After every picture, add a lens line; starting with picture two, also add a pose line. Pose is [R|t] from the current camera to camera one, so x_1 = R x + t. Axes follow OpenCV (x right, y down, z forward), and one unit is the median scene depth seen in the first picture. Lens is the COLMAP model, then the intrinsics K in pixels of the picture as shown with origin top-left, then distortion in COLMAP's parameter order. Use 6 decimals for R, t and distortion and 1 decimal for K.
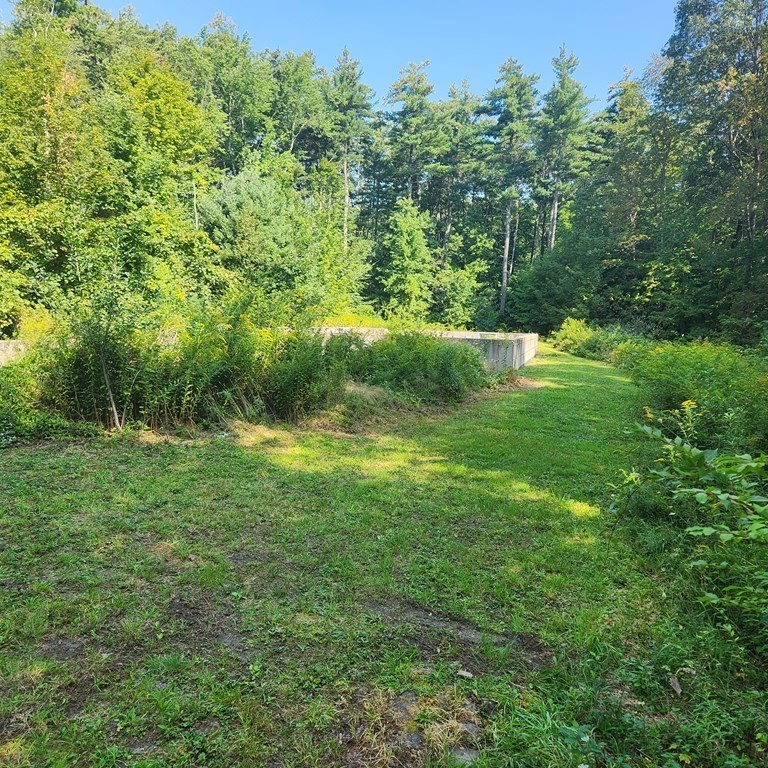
lens RADIAL K [[674.8, 0, 382.3], [0, 674.8, 386.5], [0, 0, 1]] dist [0.073189, -0.071062]
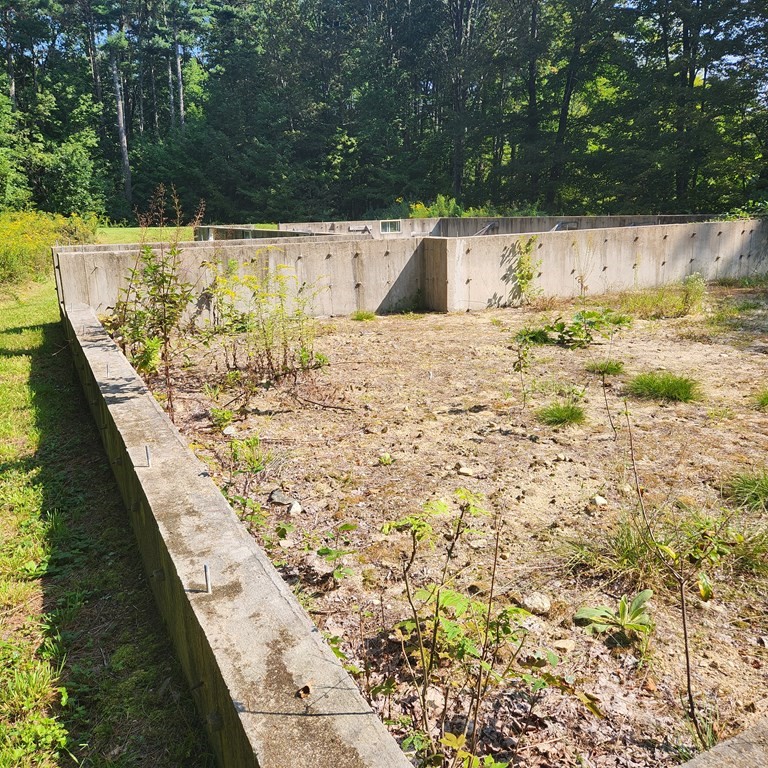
lens RADIAL K [[674.8, 0, 387.1], [0, 674.8, 363.8], [0, 0, 1]] dist [0.073189, -0.071062]
pose [[0.738338, -0.204980, 0.642526, -0.159723], [0.119137, 0.977353, 0.174894, -0.024538], [-0.663825, -0.052582, 0.746038, 0.192121]]
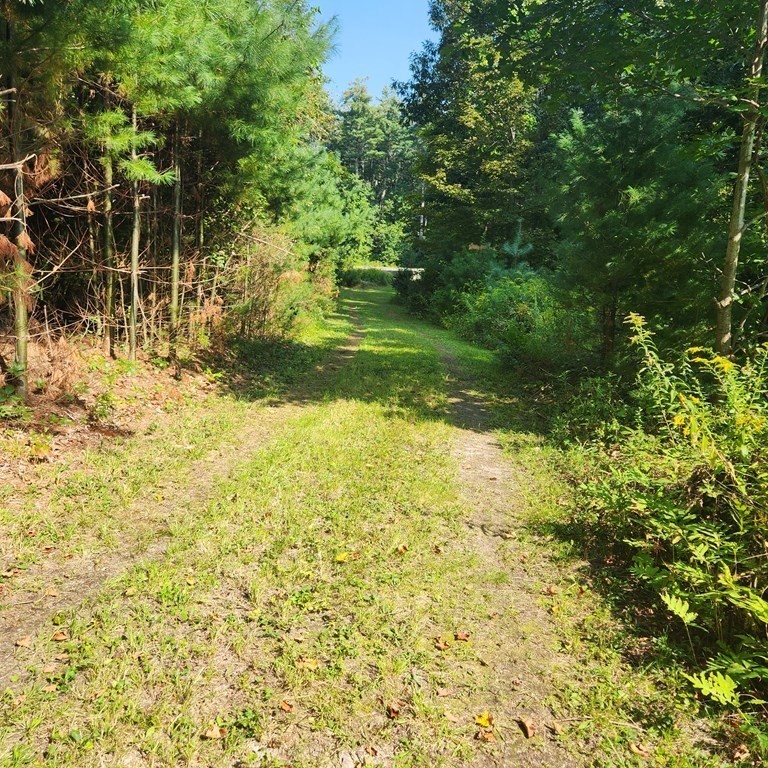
lens RADIAL K [[674.8, 0, 386.3], [0, 674.8, 382.5], [0, 0, 1]] dist [0.073189, -0.071062]
pose [[0.995142, -0.019292, 0.096541, -0.048445], [0.010568, 0.995879, 0.090072, 0.040327], [-0.097881, -0.088614, 0.991245, -0.516055]]
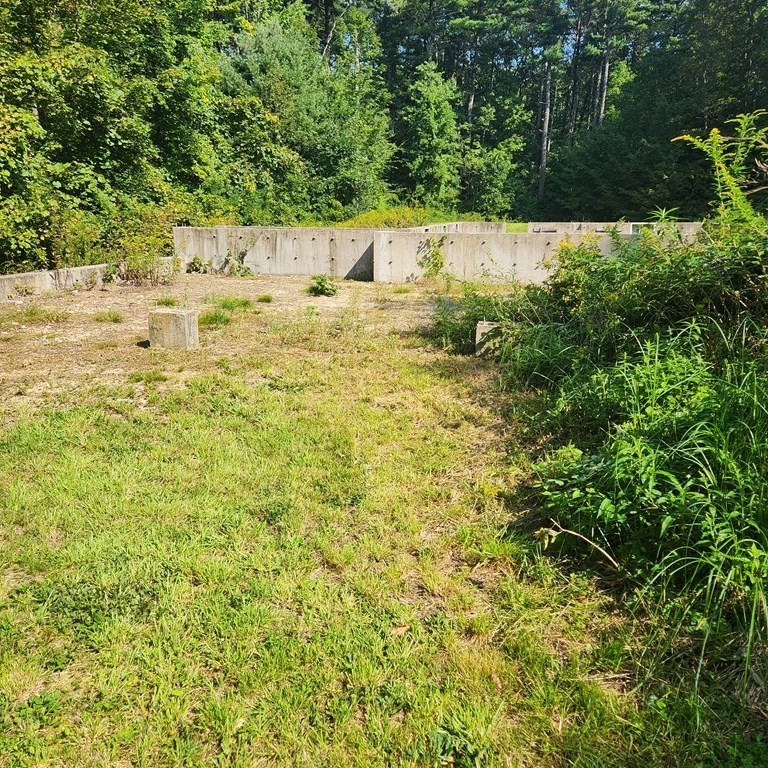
lens RADIAL K [[674.8, 0, 385.9], [0, 674.8, 385.1], [0, 0, 1]] dist [0.073189, -0.071062]
pose [[0.997836, -0.041944, 0.050637, -0.082444], [0.033618, 0.987288, 0.155344, -0.012332], [-0.056509, -0.153306, 0.986562, 0.095681]]
